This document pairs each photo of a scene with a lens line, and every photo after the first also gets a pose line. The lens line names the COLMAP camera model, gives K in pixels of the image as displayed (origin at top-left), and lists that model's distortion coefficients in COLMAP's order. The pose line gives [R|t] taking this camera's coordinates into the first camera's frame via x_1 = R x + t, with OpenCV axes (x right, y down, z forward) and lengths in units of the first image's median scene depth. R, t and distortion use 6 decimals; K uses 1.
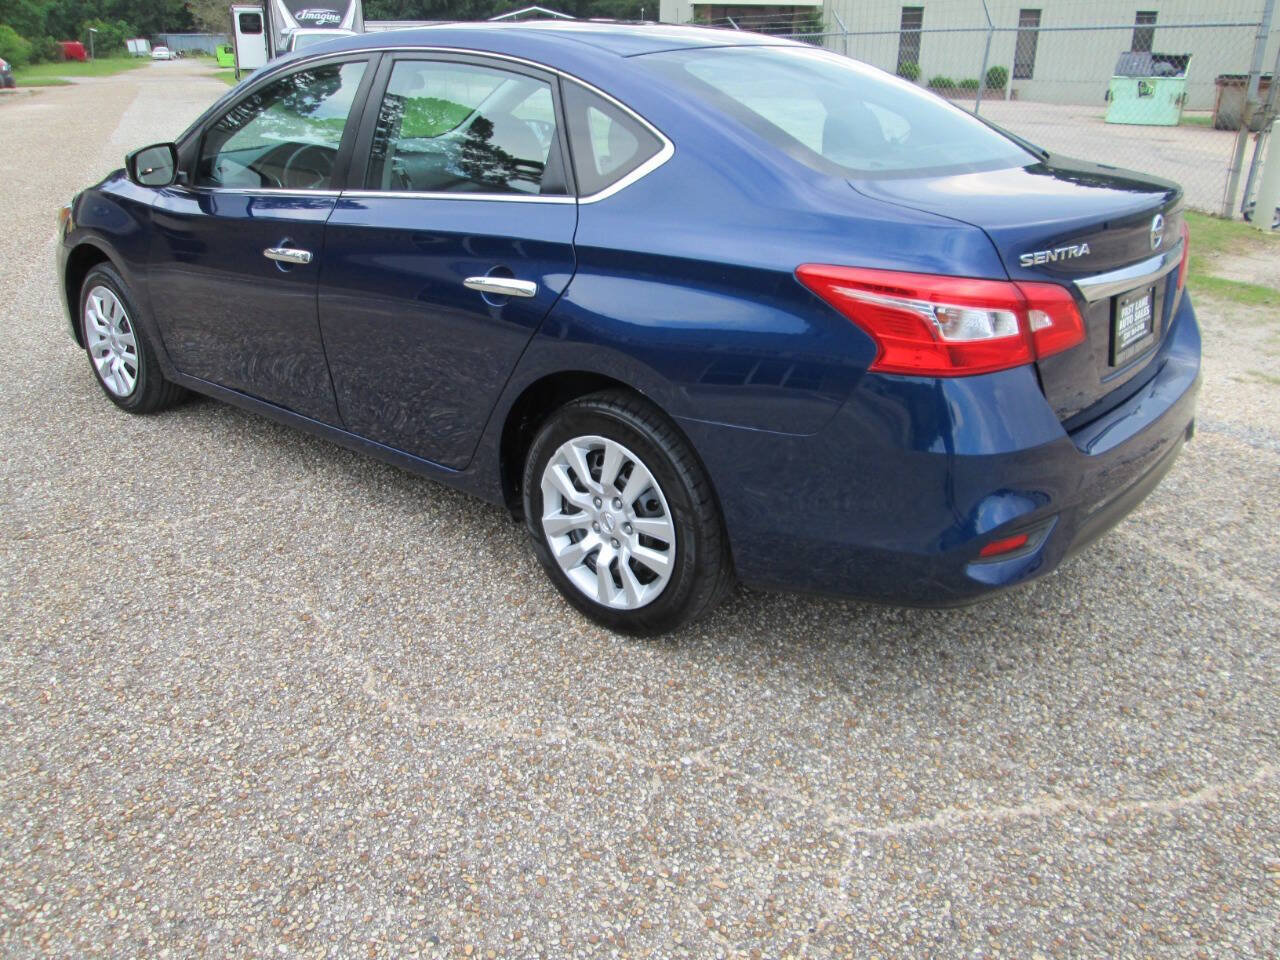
lens RADIAL K [[1059.6, 0, 644.3], [0, 1059.6, 473.4], [0, 0, 1]] dist [-0.055087, 0.021015]
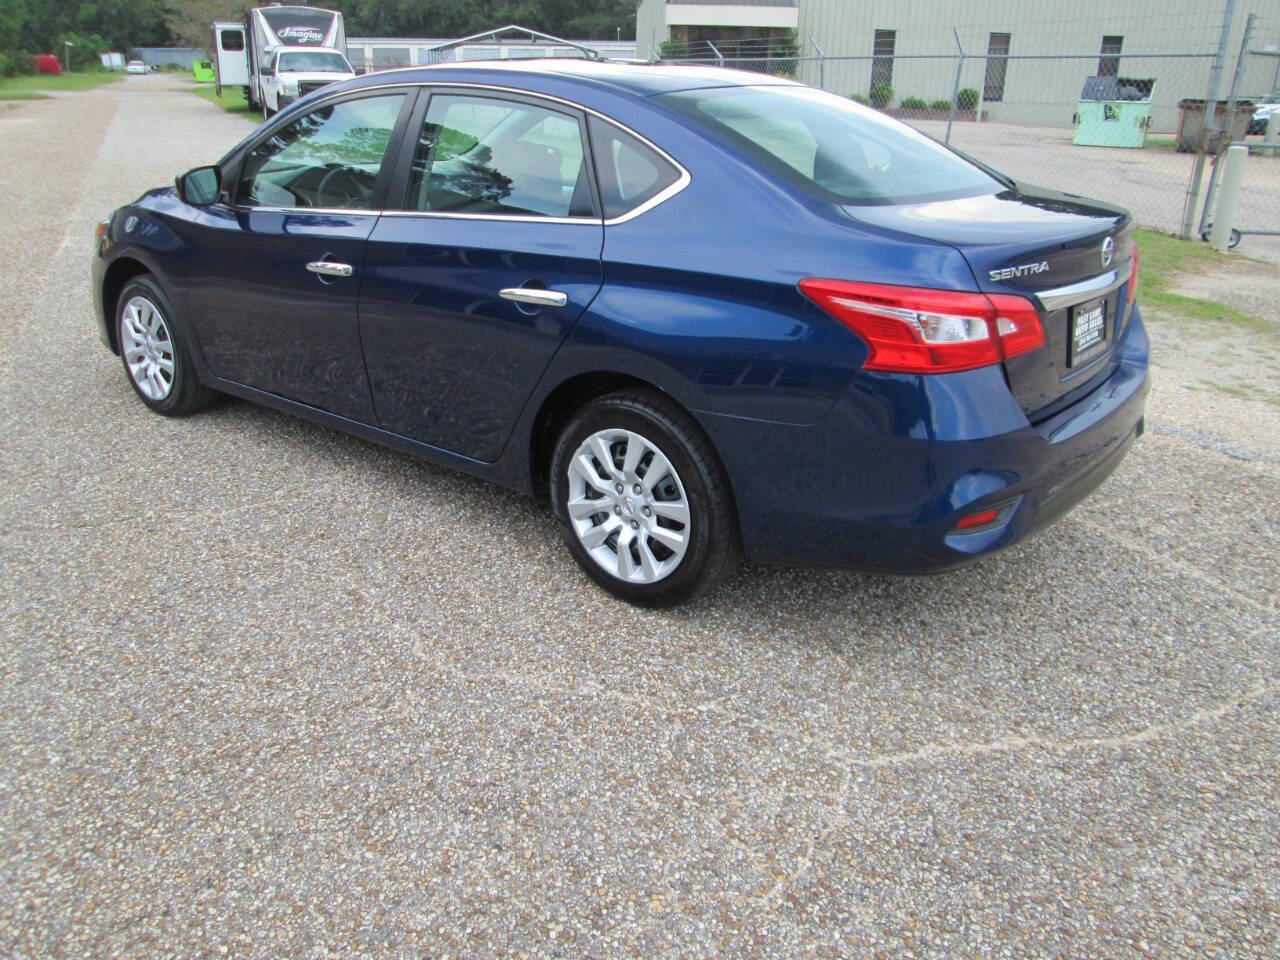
lens RADIAL K [[1059.6, 0, 634.3], [0, 1059.6, 480.6], [0, 0, 1]] dist [-0.055087, 0.021015]
pose [[0.999861, 0.001875, 0.016551, -0.047449], [-0.001732, 0.999961, -0.008609, 0.029768], [-0.016567, 0.008579, 0.999826, -0.134682]]
